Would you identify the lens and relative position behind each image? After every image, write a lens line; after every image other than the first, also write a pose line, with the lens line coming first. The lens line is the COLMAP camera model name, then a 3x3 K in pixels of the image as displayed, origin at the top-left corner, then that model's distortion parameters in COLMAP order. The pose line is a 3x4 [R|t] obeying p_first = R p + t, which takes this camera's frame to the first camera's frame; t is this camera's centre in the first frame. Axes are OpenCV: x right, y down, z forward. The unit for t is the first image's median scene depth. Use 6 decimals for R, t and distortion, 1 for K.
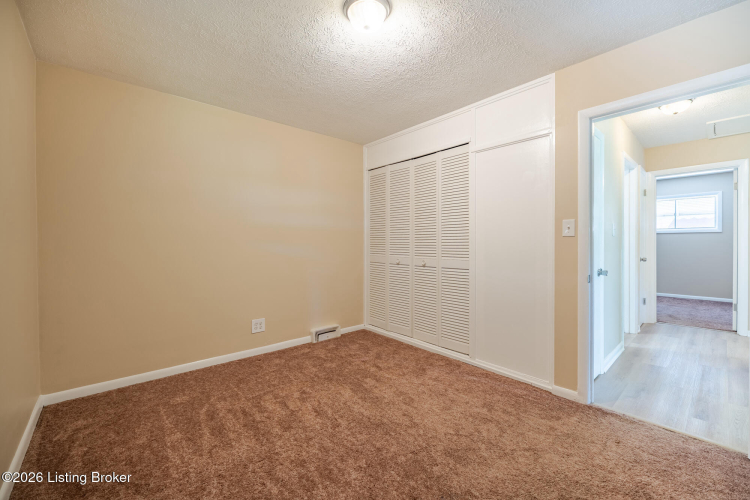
lens RADIAL K [[312.2, 0, 373.5], [0, 312.2, 249.5], [0, 0, 1]] dist [-0.000484, -0.000898]
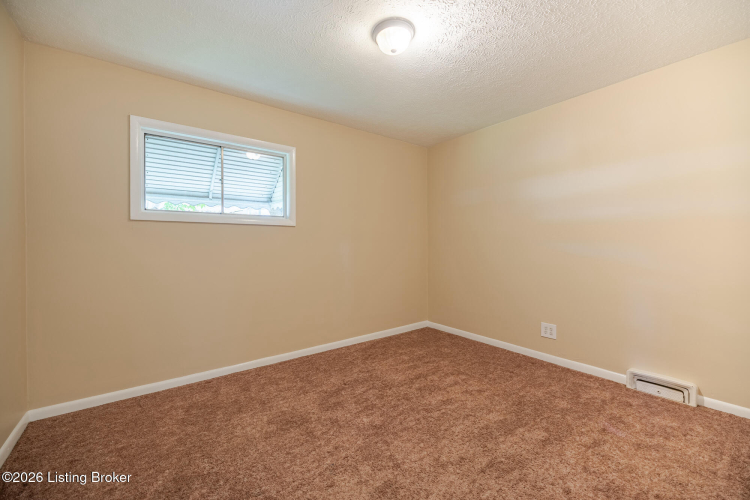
lens RADIAL K [[312.2, 0, 371.8], [0, 312.2, 246.3], [0, 0, 1]] dist [-0.000484, -0.000898]
pose [[-0.102446, 0.013178, -0.994651, 0.762574], [-0.013940, 0.999795, 0.014682, -0.017946], [0.994641, 0.015369, -0.102241, 0.708462]]
